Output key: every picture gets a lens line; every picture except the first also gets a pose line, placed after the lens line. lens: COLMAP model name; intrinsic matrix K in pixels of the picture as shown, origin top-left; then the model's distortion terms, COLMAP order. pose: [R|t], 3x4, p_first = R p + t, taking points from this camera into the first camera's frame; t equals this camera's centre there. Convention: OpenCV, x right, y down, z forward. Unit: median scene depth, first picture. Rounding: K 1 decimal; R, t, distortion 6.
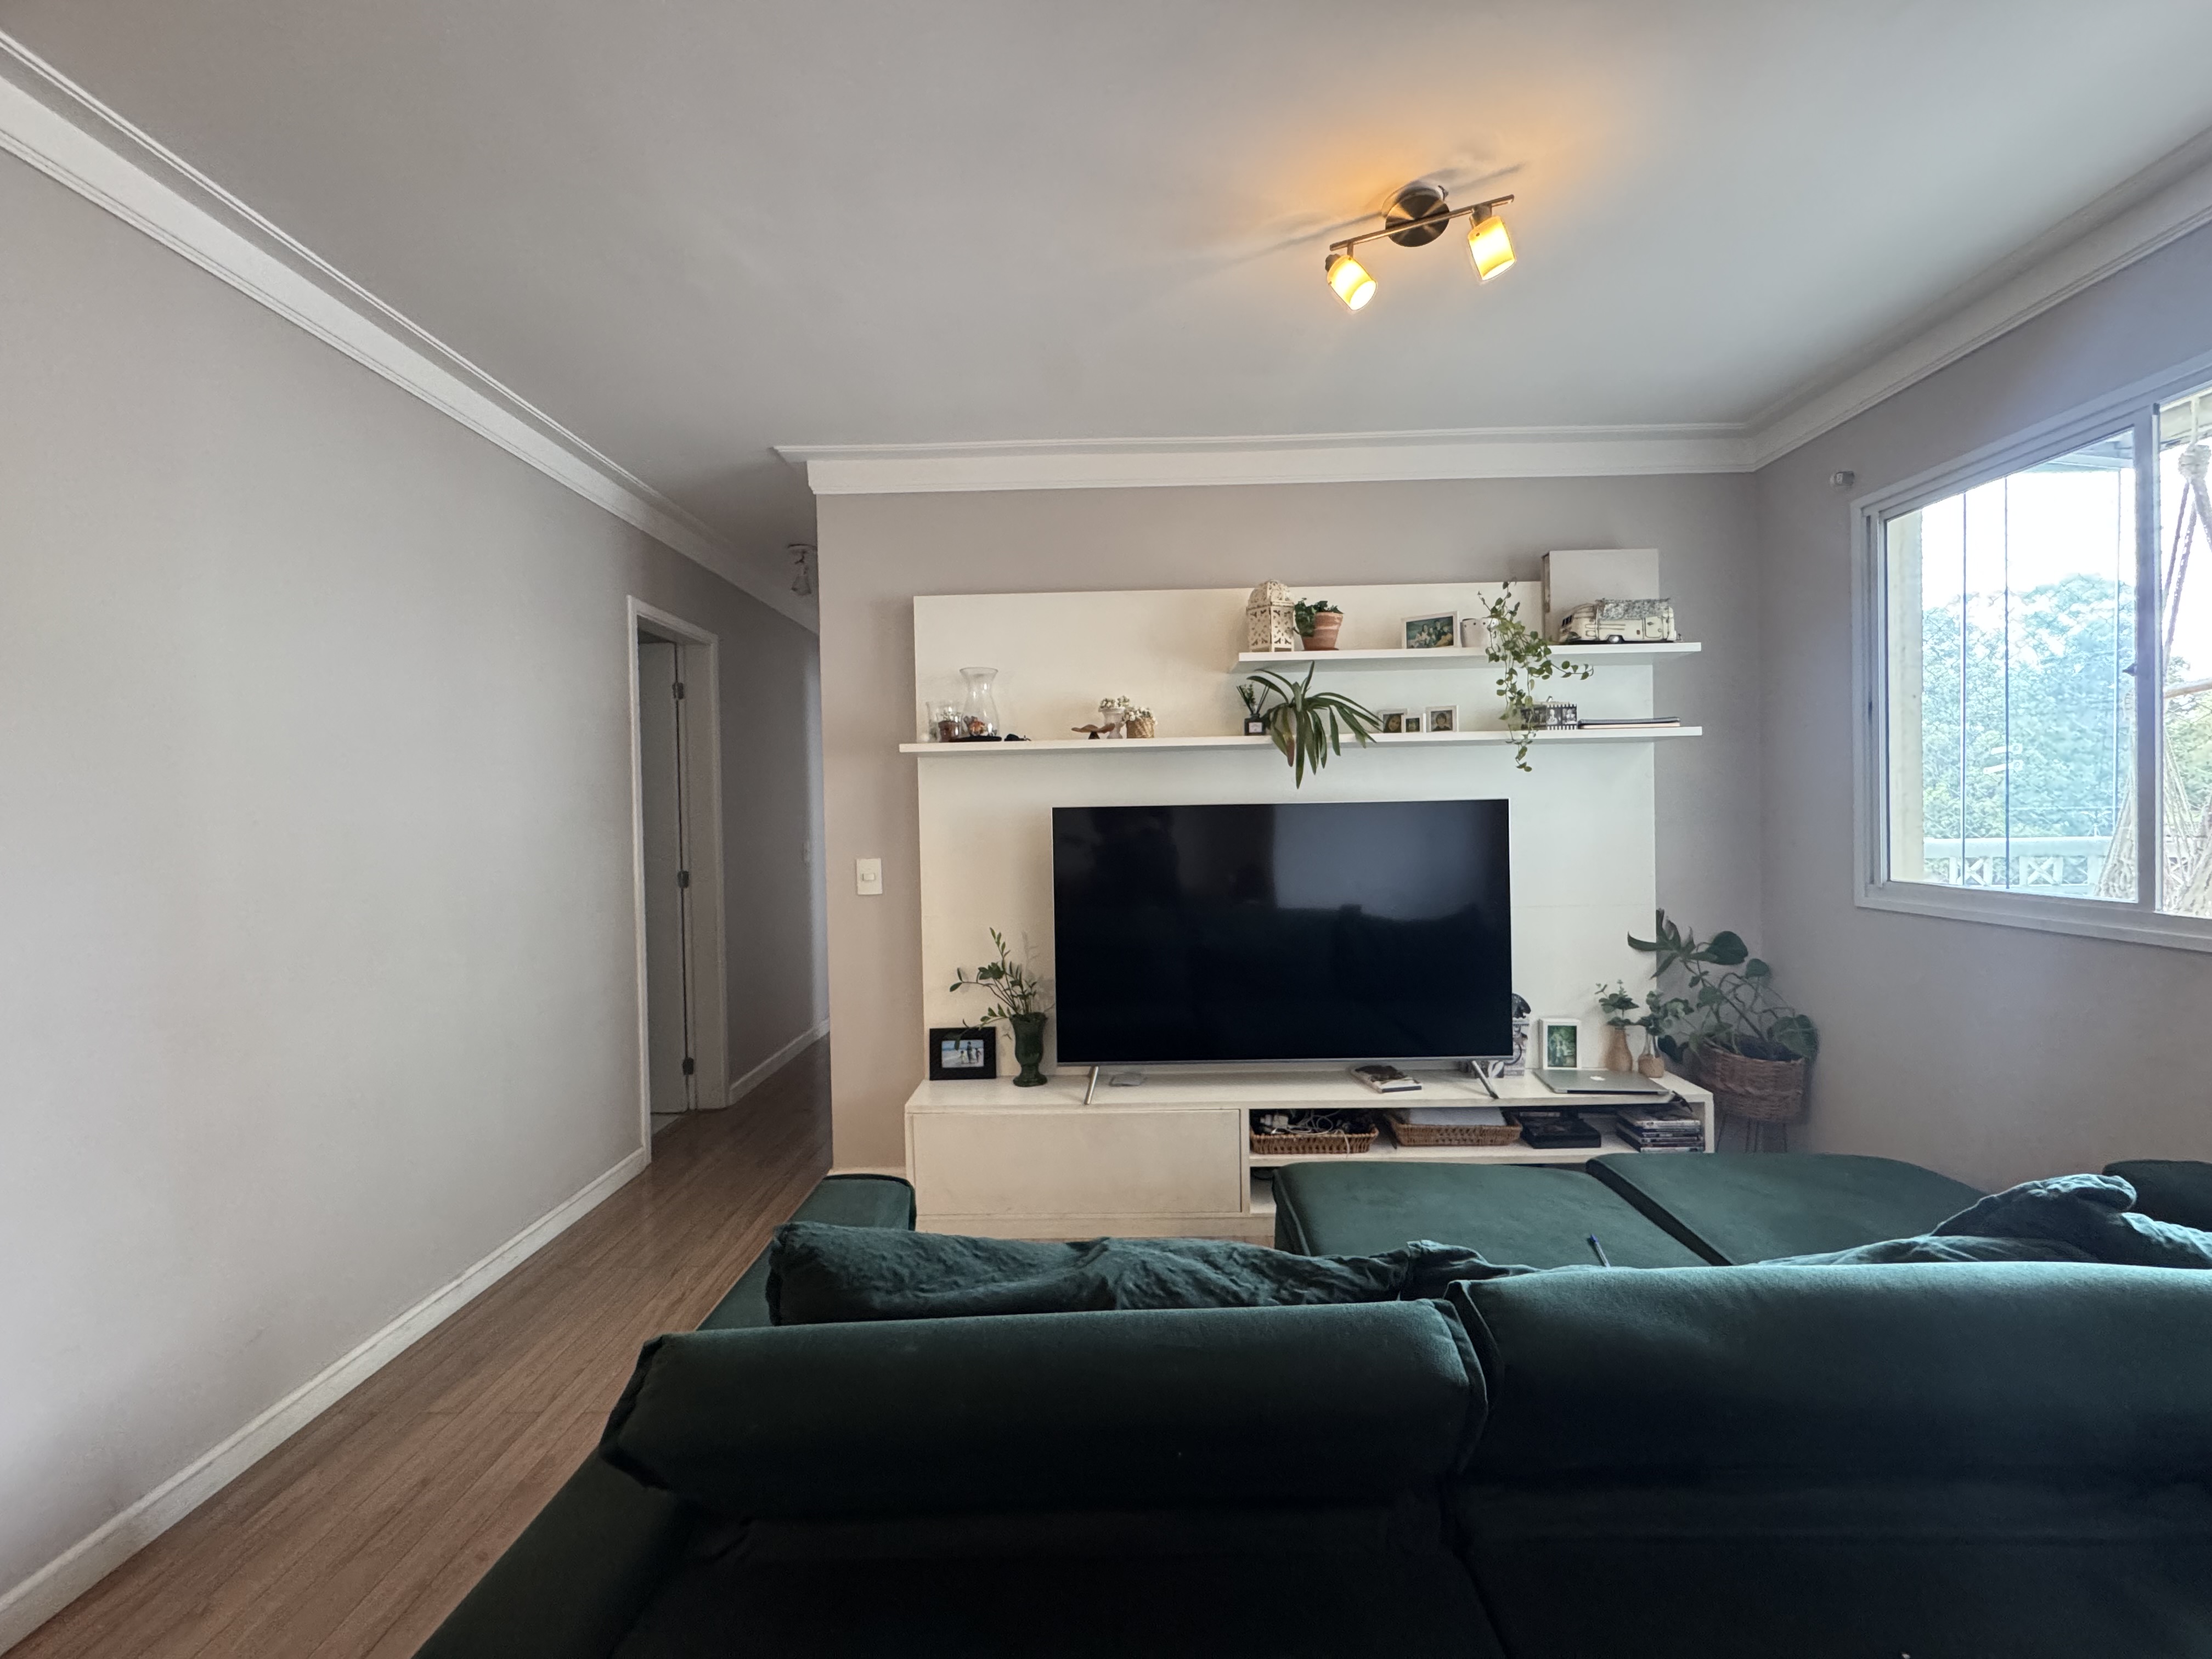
lens RADIAL K [[880.9, 0, 1104.3], [0, 880.9, 826.1], [0, 0, 1]] dist [-0.002047, 0.000560]
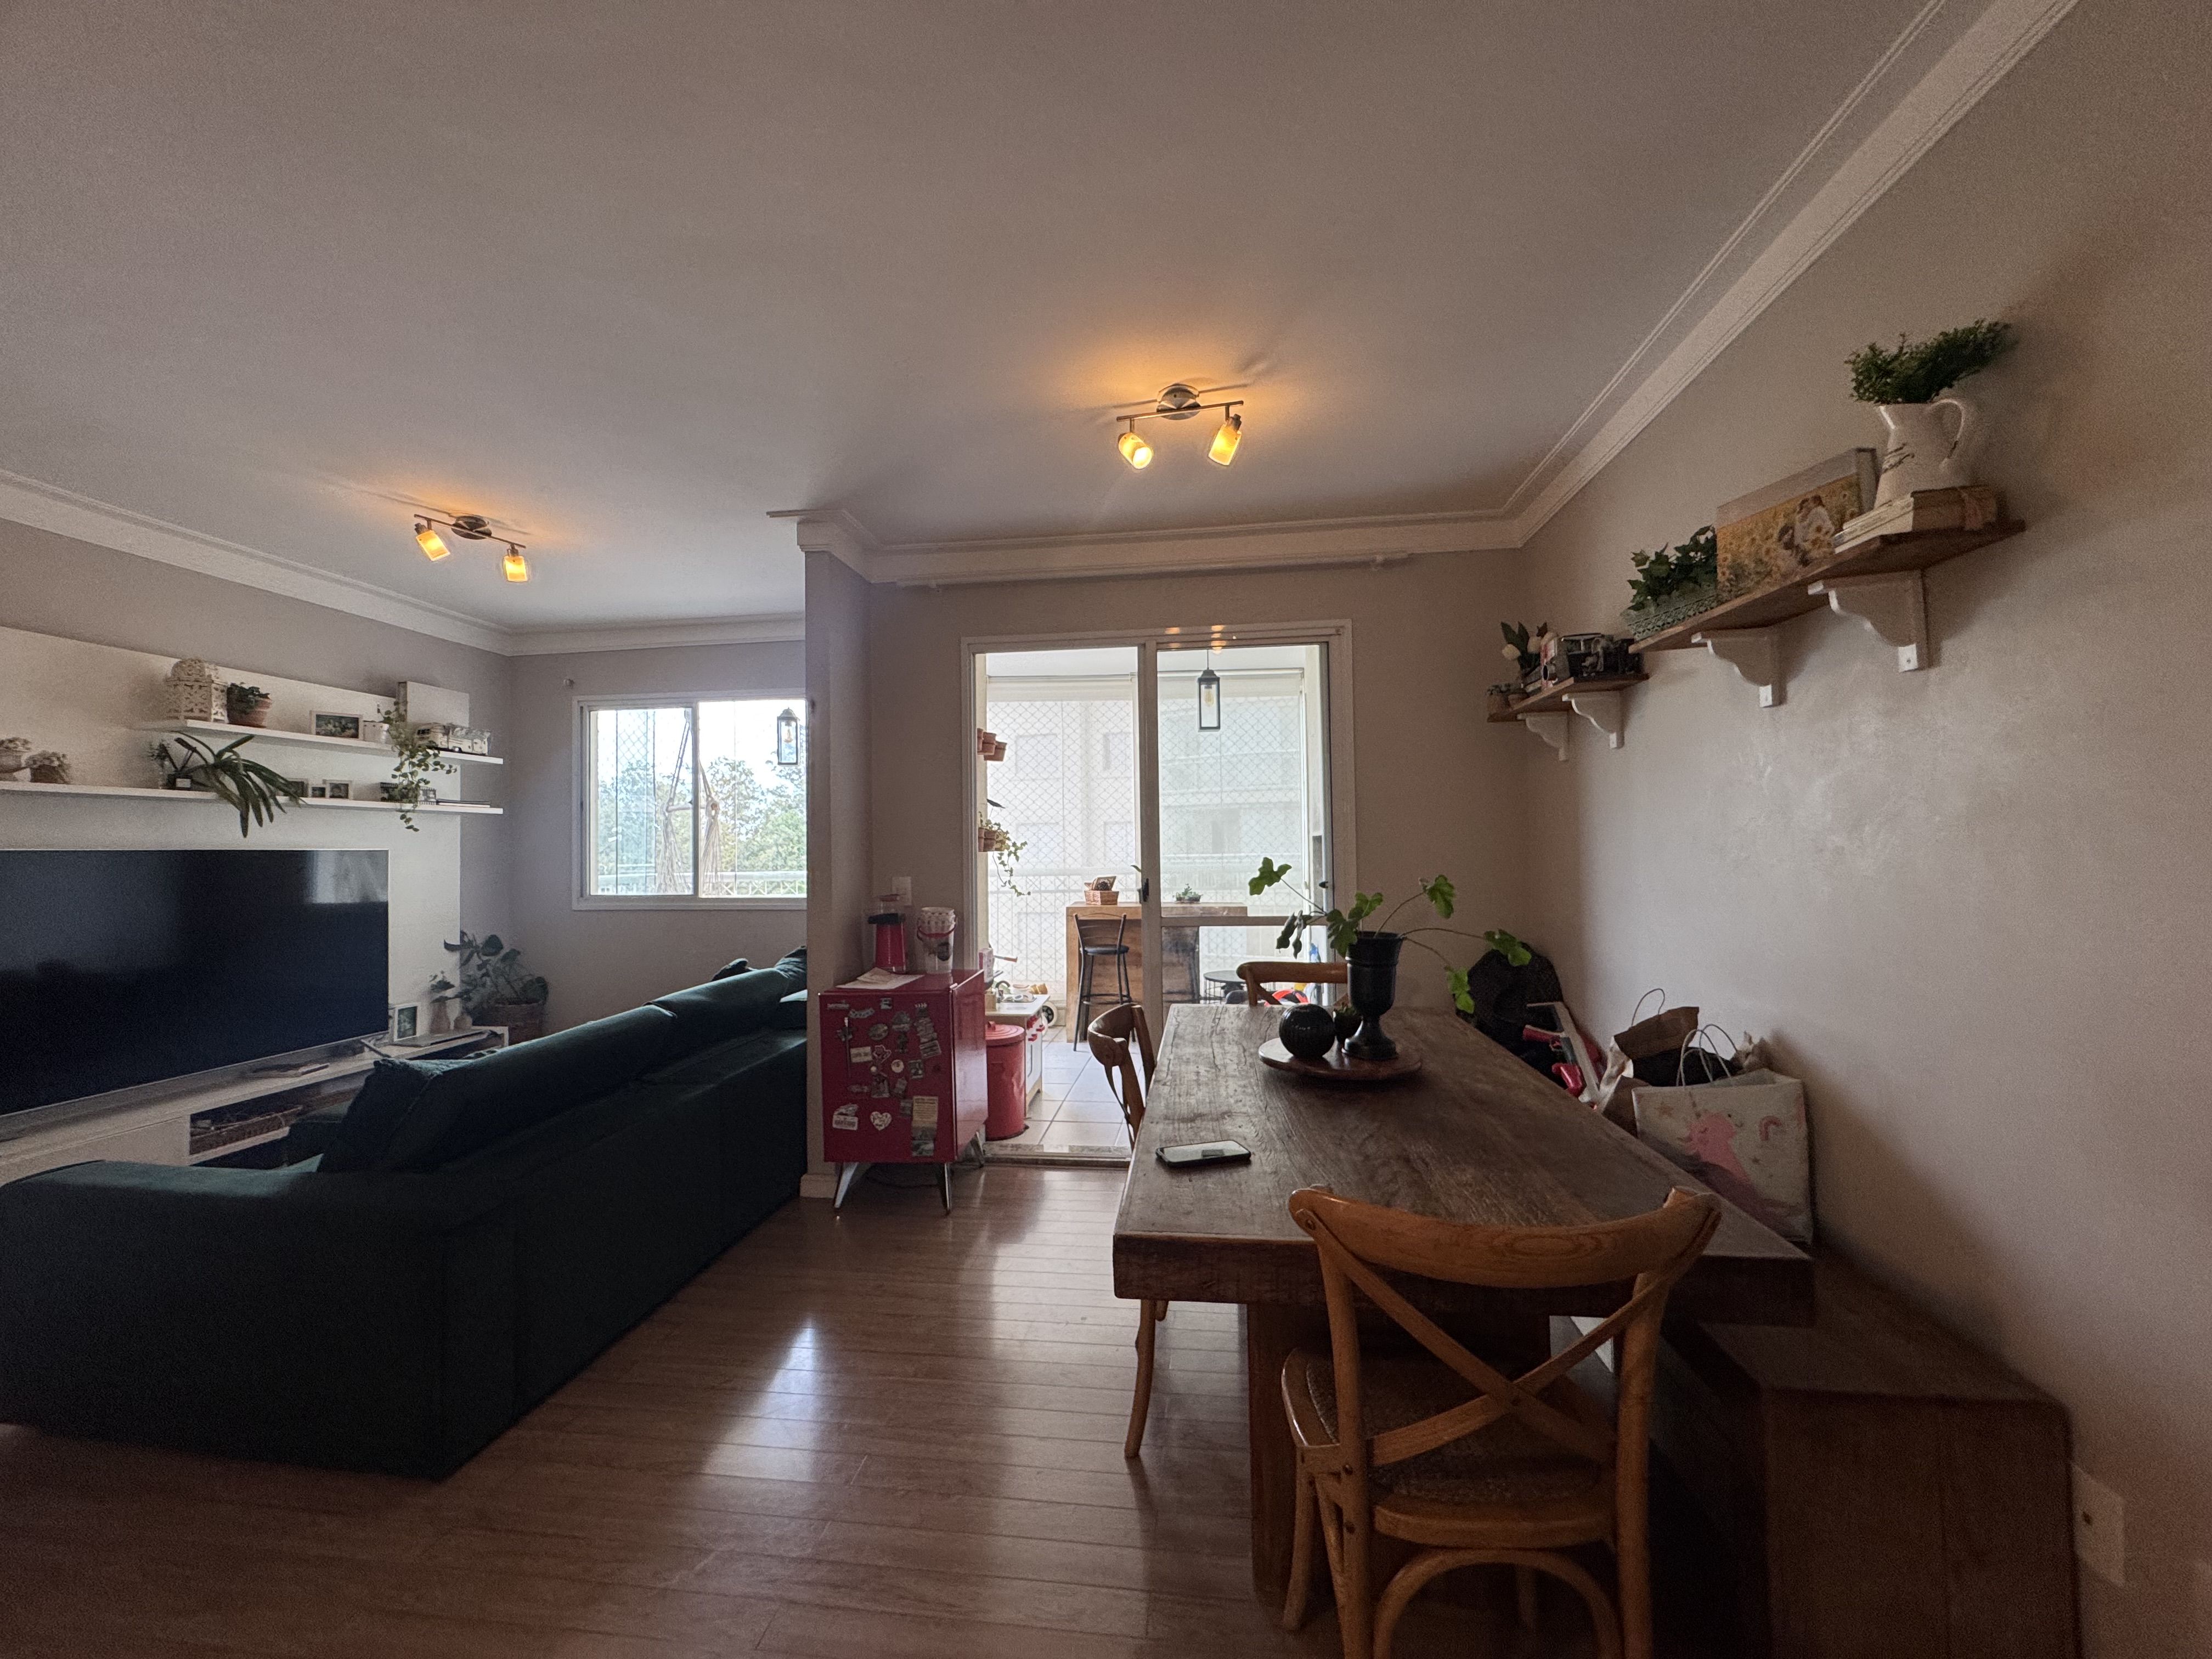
lens RADIAL K [[880.9, 0, 1104.3], [0, 880.9, 826.1], [0, 0, 1]] dist [-0.002047, 0.000560]
pose [[0.112214, 0.045353, 0.992649, -0.819269], [0.026293, 0.998473, -0.048592, 0.030625], [-0.993336, 0.031552, 0.110850, -0.312035]]
